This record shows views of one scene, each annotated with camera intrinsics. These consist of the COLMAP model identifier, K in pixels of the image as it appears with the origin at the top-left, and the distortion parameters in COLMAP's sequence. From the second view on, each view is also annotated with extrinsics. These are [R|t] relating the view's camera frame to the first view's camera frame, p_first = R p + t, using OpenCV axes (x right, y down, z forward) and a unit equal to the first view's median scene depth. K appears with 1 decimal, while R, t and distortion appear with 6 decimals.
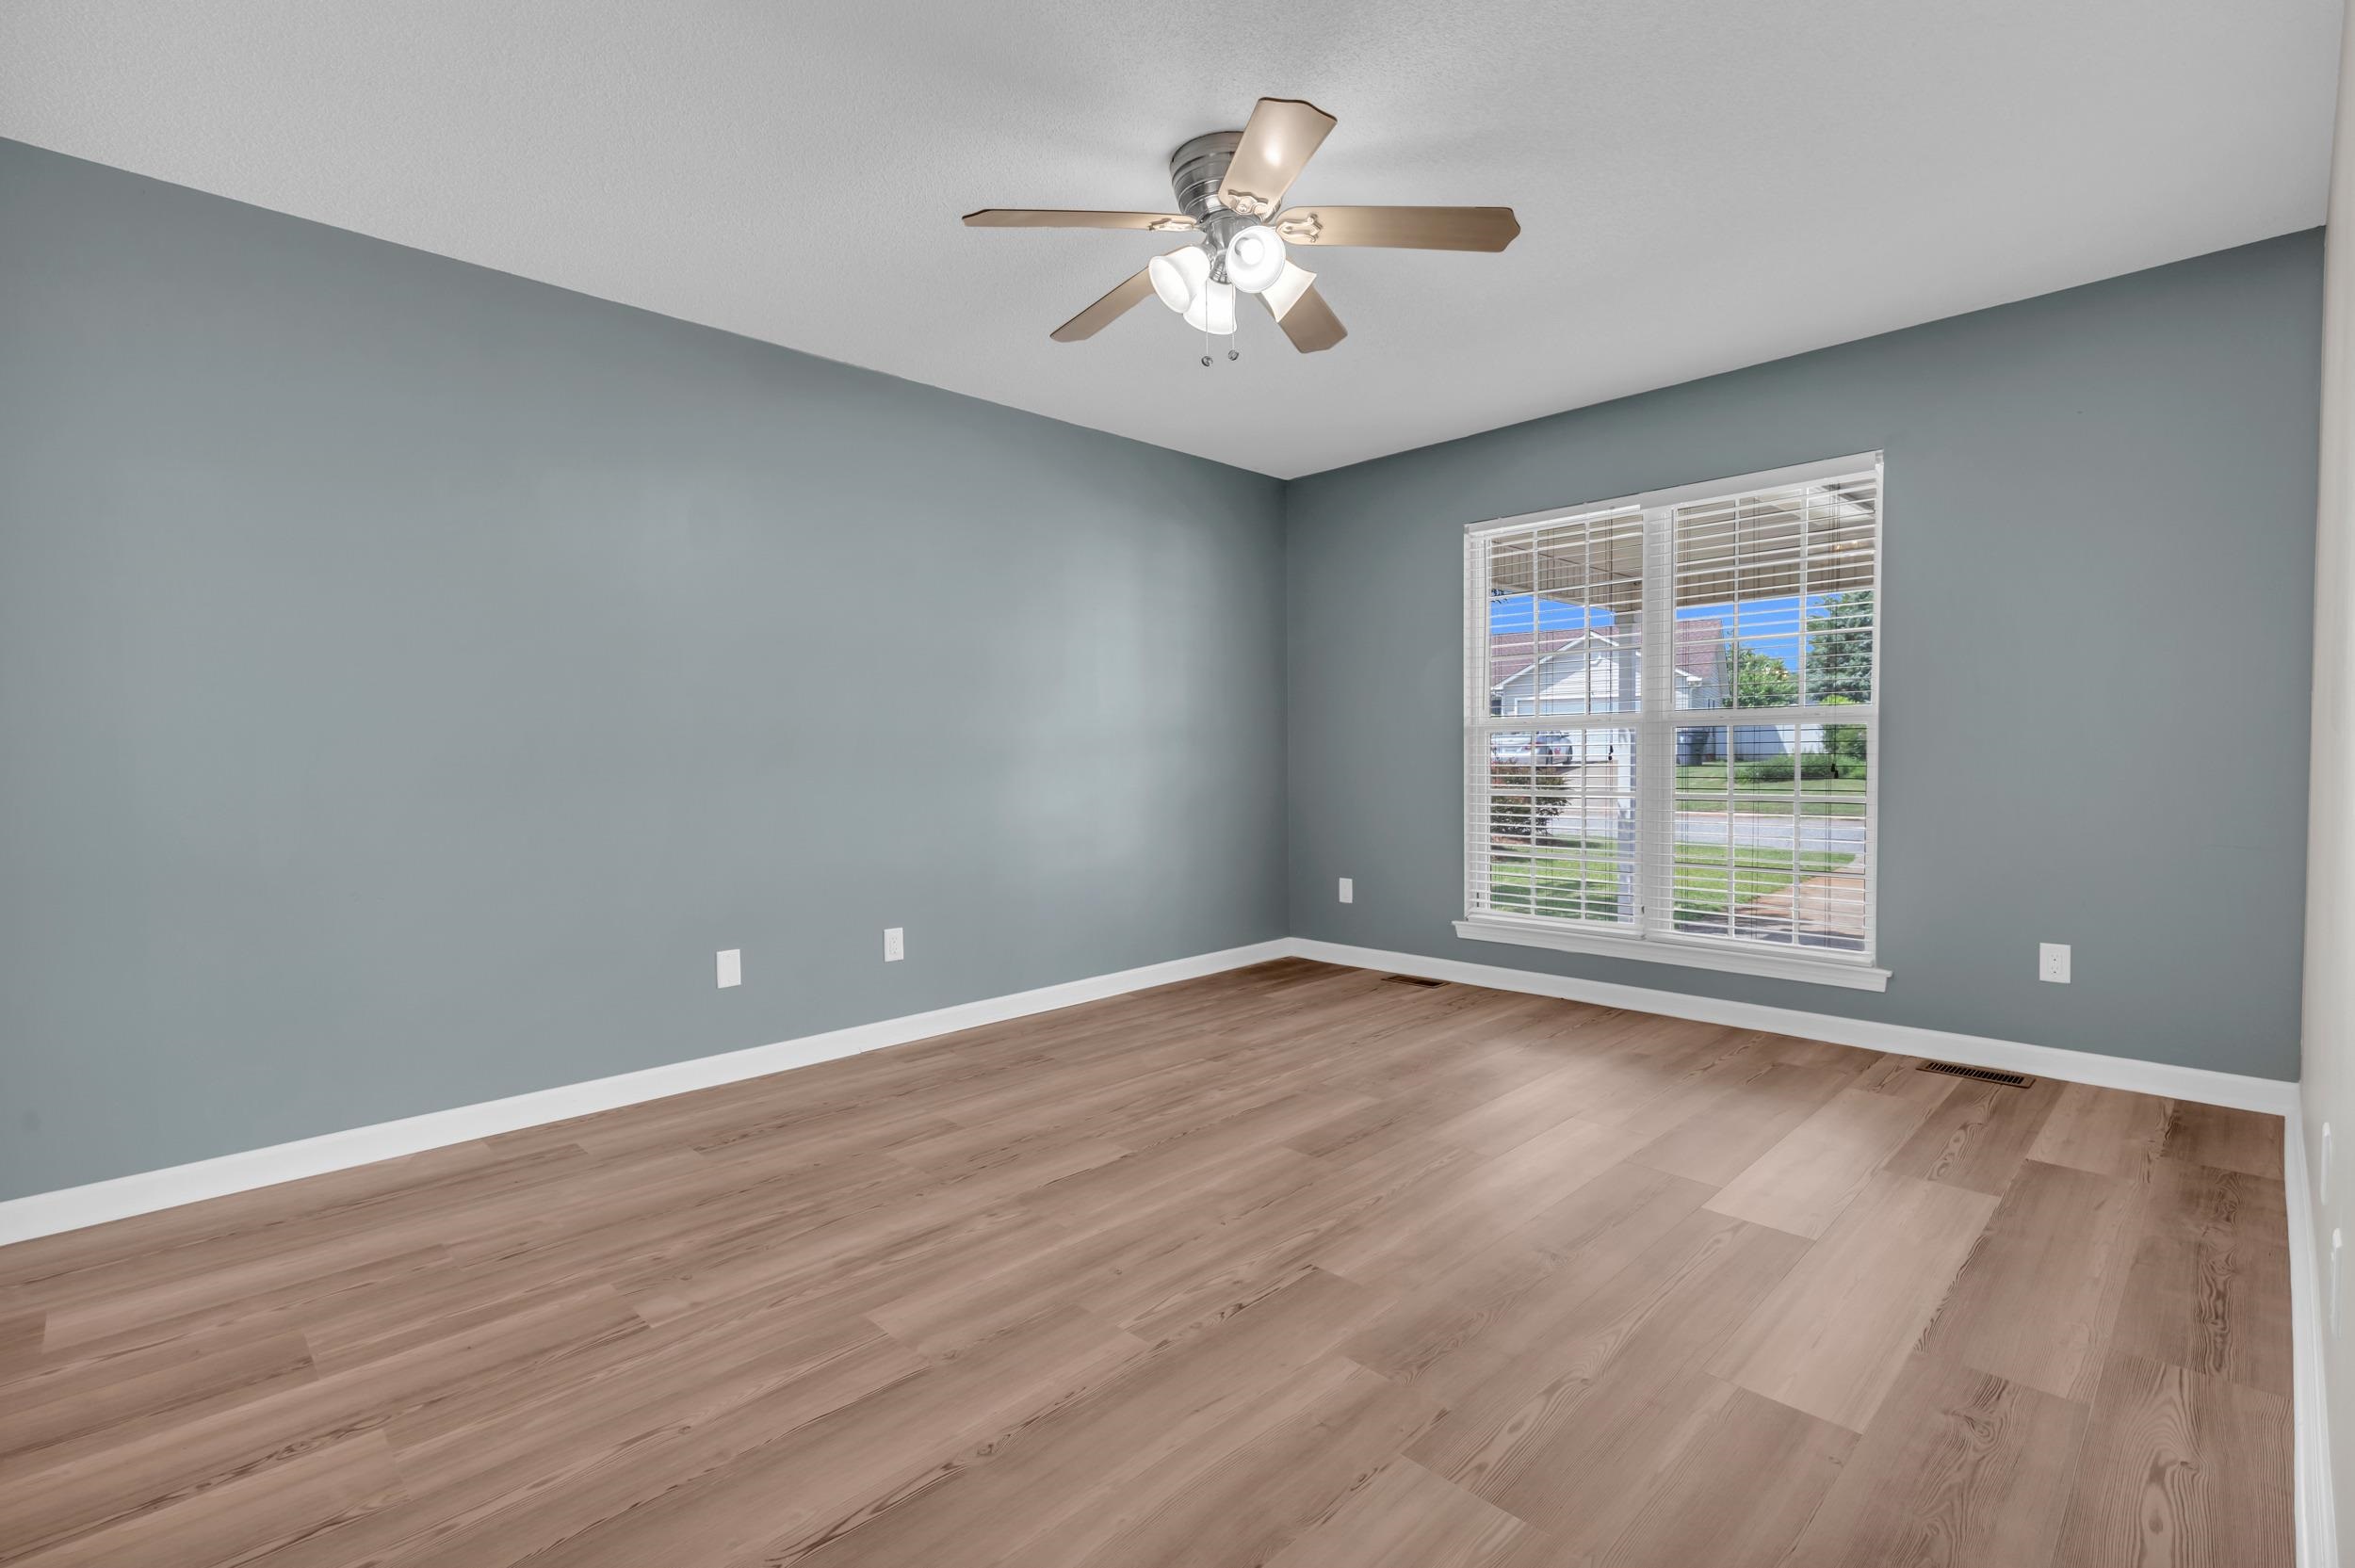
lens RADIAL K [[1074.1, 0, 1178.9], [0, 1074.1, 771.7], [0, 0, 1]] dist [0.006109, 0.000329]
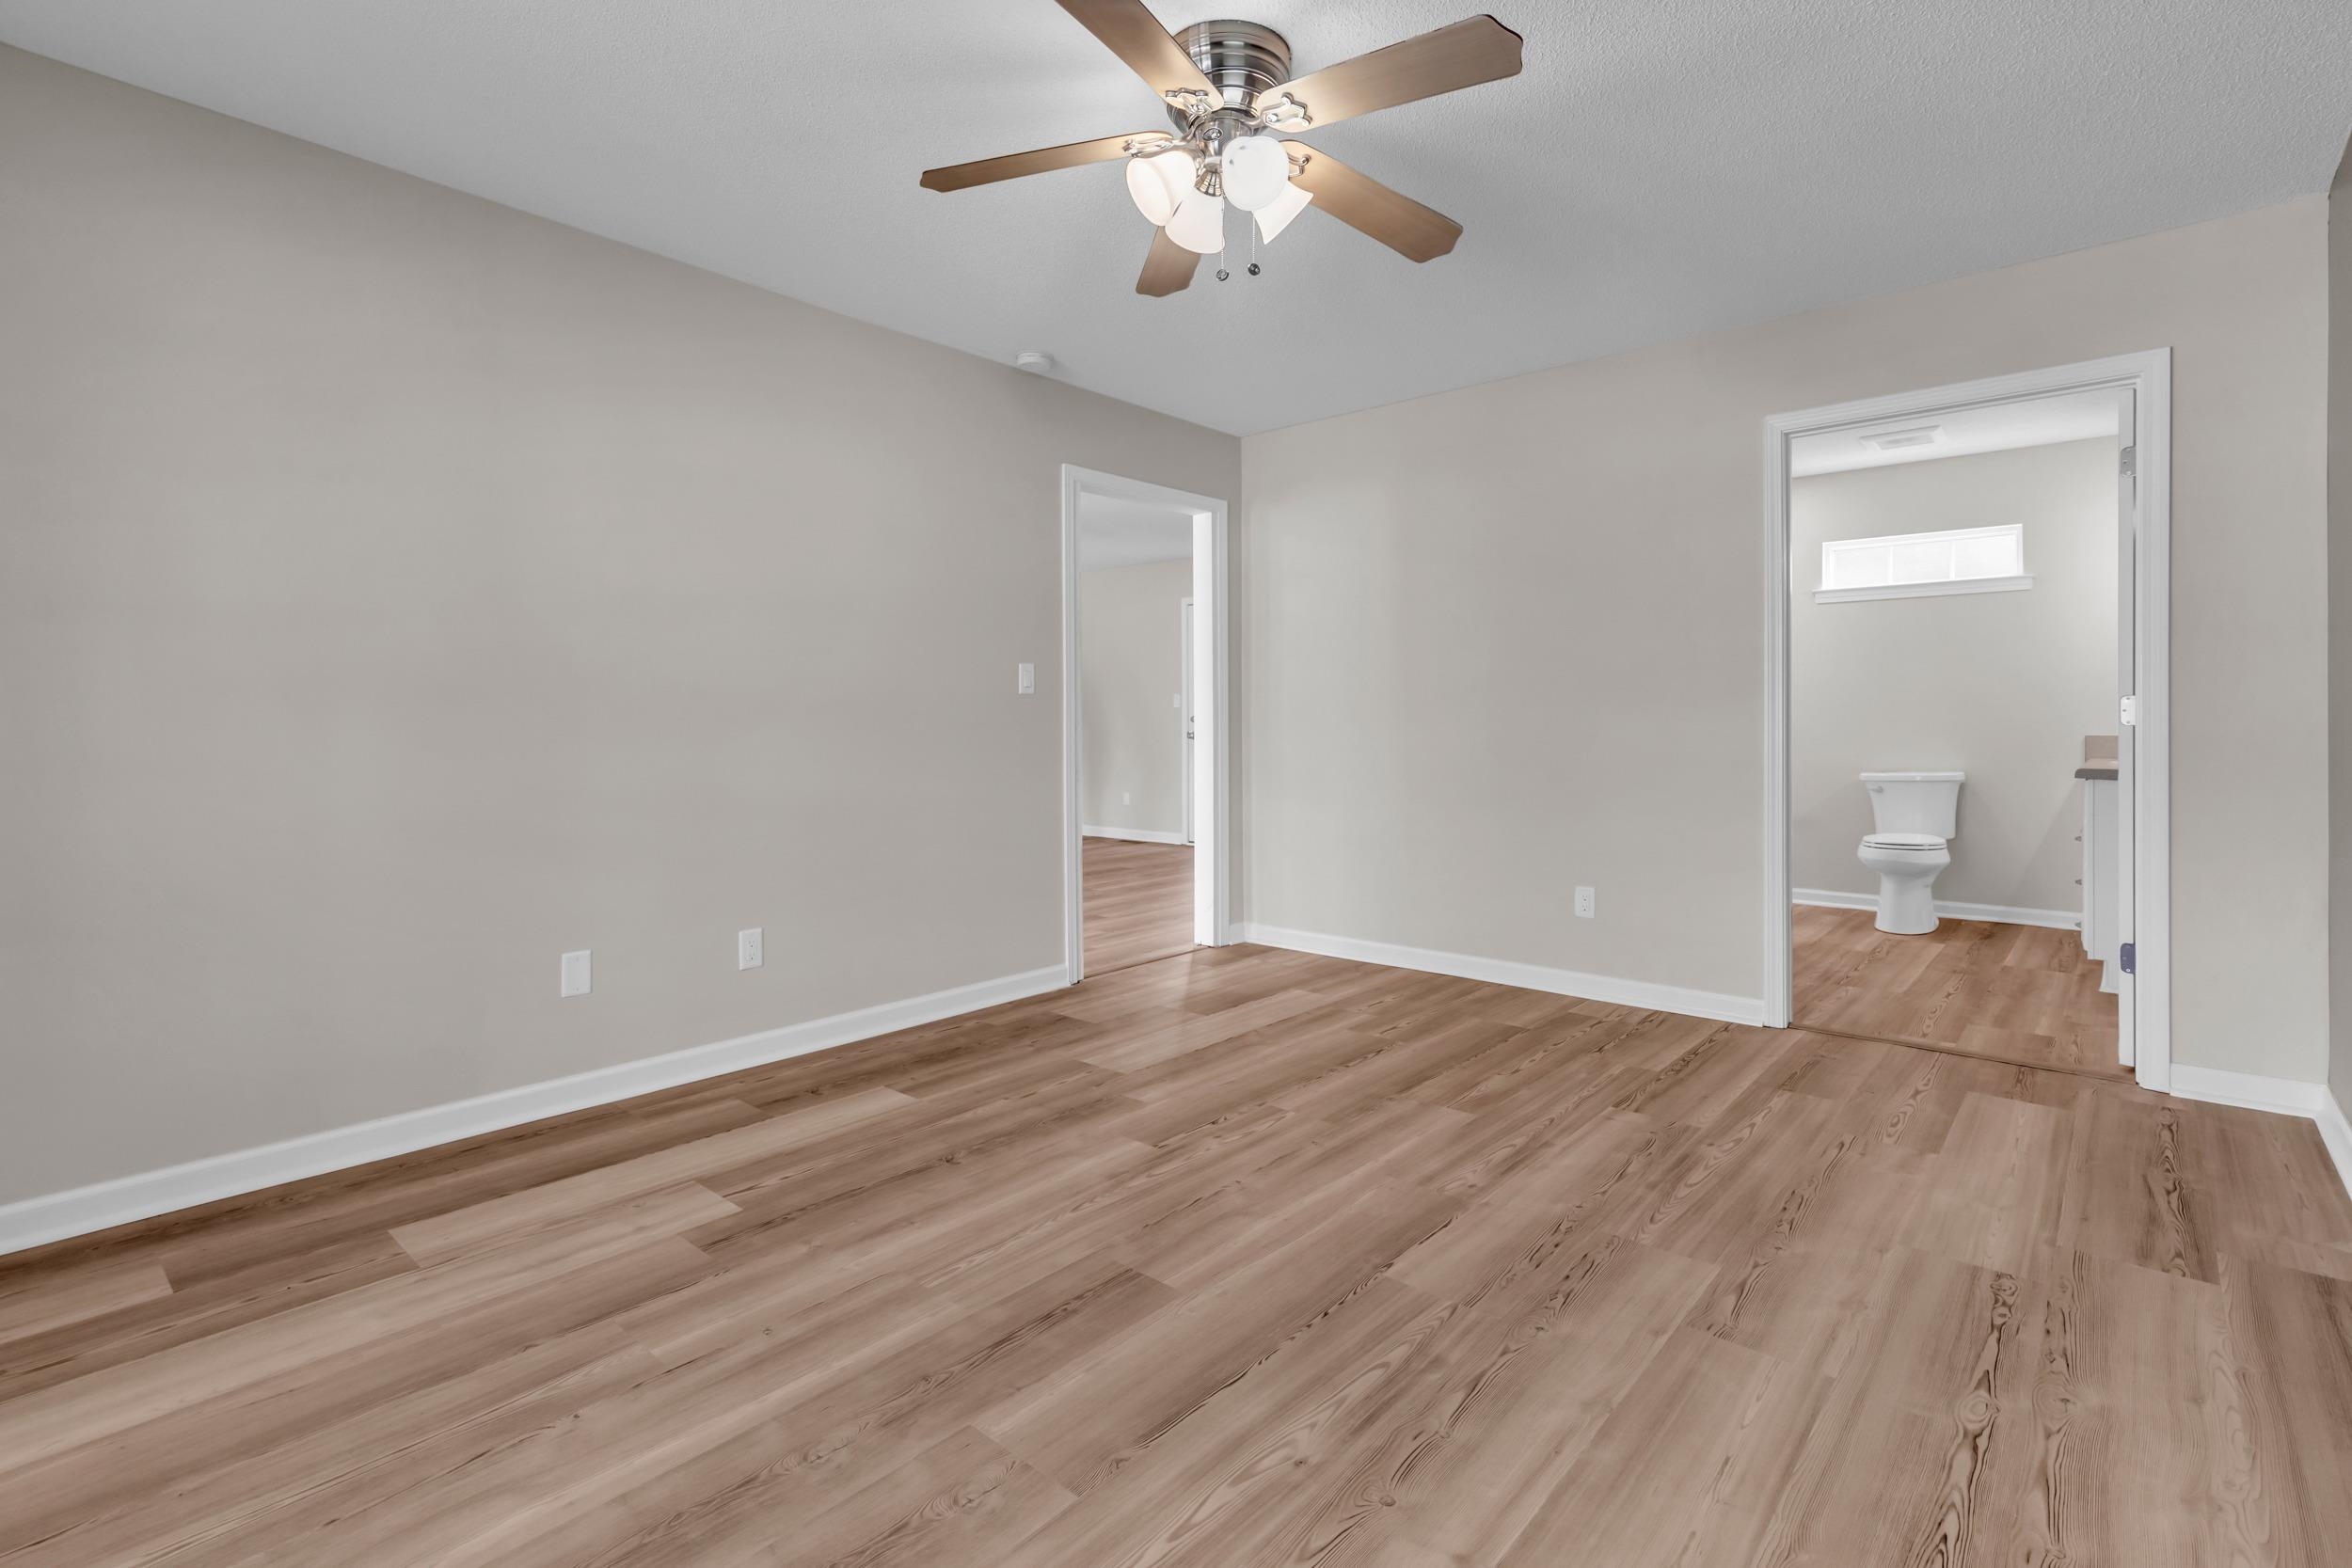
lens RADIAL K [[1072.8, 0, 1177.4], [0, 1072.8, 771.8], [0, 0, 1]] dist [0.006109, 0.000329]
pose [[-0.997061, 0.020327, -0.073870, 0.166421], [0.015511, 0.997752, 0.065190, -0.038590], [0.075029, 0.063853, -0.995135, 1.986754]]
